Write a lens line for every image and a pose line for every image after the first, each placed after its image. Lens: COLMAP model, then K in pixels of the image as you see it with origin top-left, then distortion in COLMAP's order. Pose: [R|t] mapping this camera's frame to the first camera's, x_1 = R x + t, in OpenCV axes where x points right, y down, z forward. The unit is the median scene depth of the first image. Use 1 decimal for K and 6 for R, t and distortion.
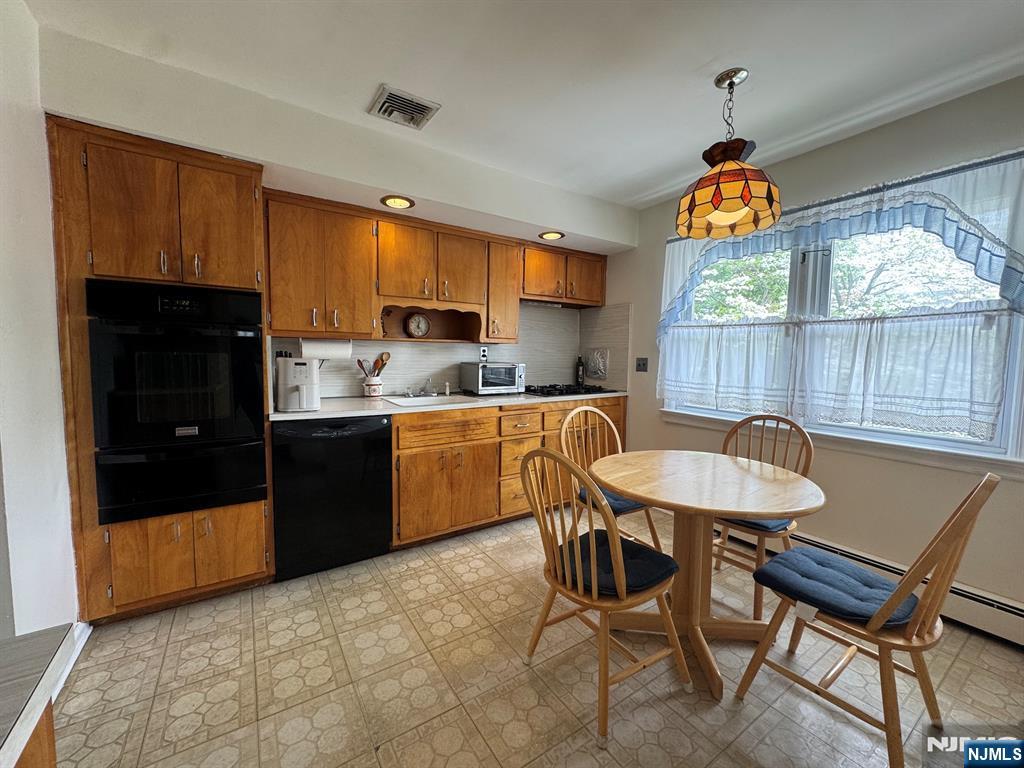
lens RADIAL K [[411.3, 0, 511.3], [0, 411.3, 381.8], [0, 0, 1]] dist [-0.004523, 0.000304]
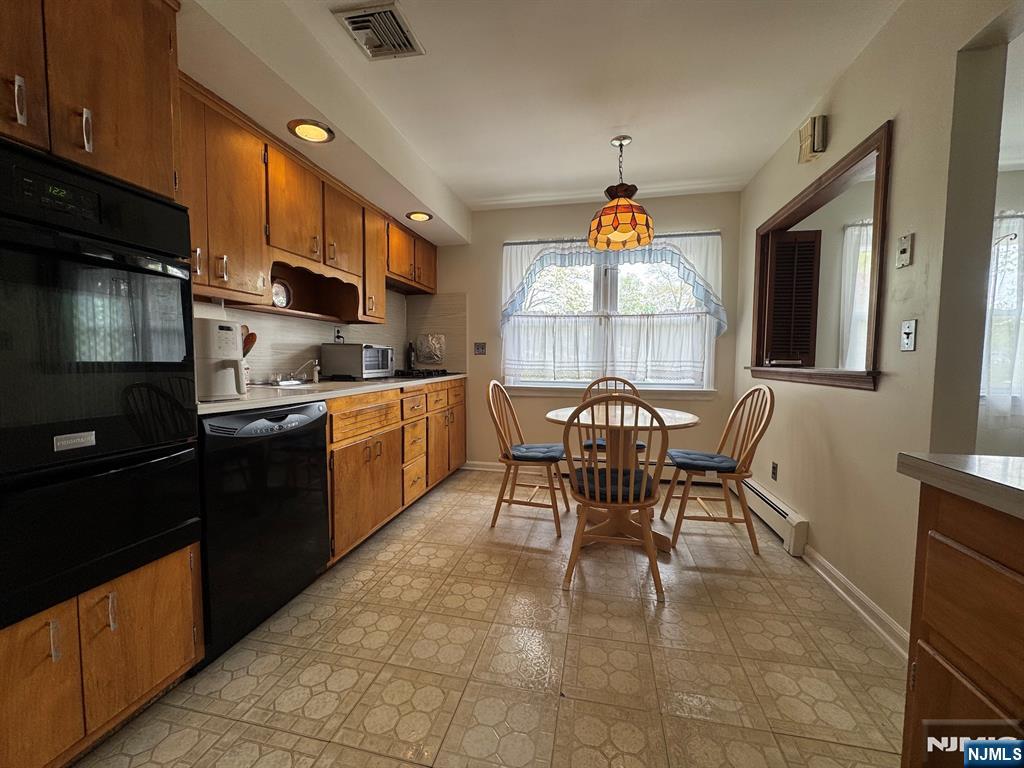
lens RADIAL K [[411.3, 0, 513.1], [0, 411.3, 381.5], [0, 0, 1]] dist [-0.004523, 0.000304]
pose [[0.713574, -0.049014, 0.698863, -0.566934], [0.053501, 0.998449, 0.015398, 0.049687], [-0.698534, 0.026402, 0.715090, 0.175368]]
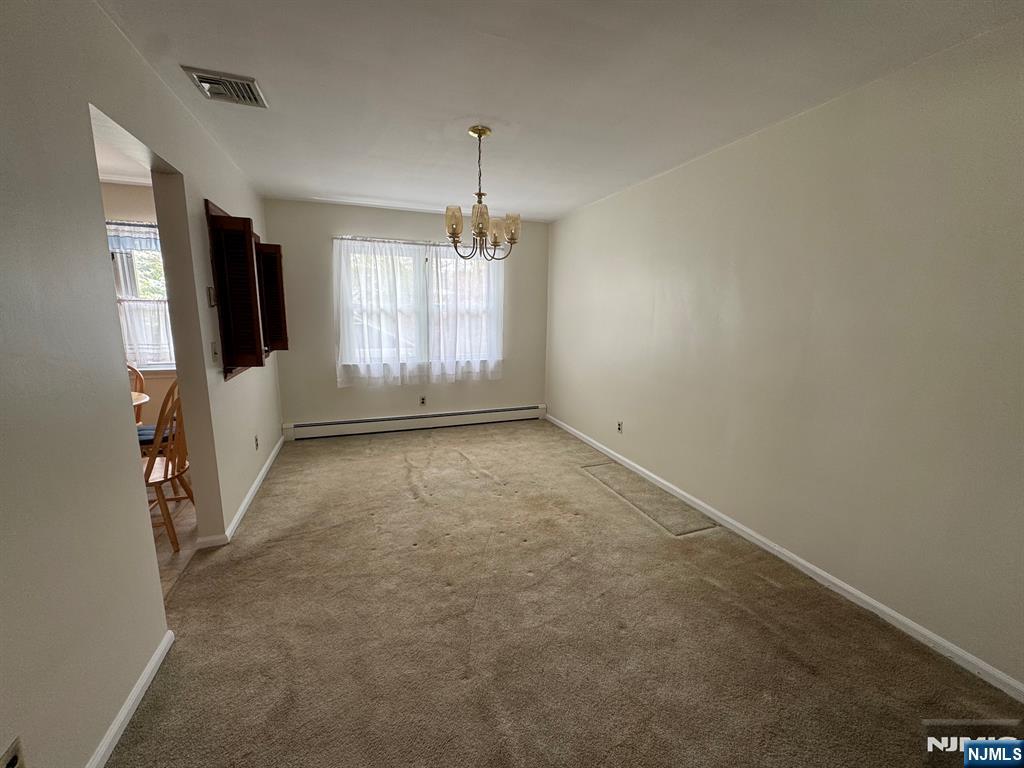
lens RADIAL K [[411.3, 0, 511.2], [0, 411.3, 383.7], [0, 0, 1]] dist [-0.004523, 0.000304]
pose [[0.243222, -0.172303, 0.954544, -0.428468], [0.071951, 0.984590, 0.159393, 0.022374], [-0.967298, 0.029912, 0.251871, -0.746748]]
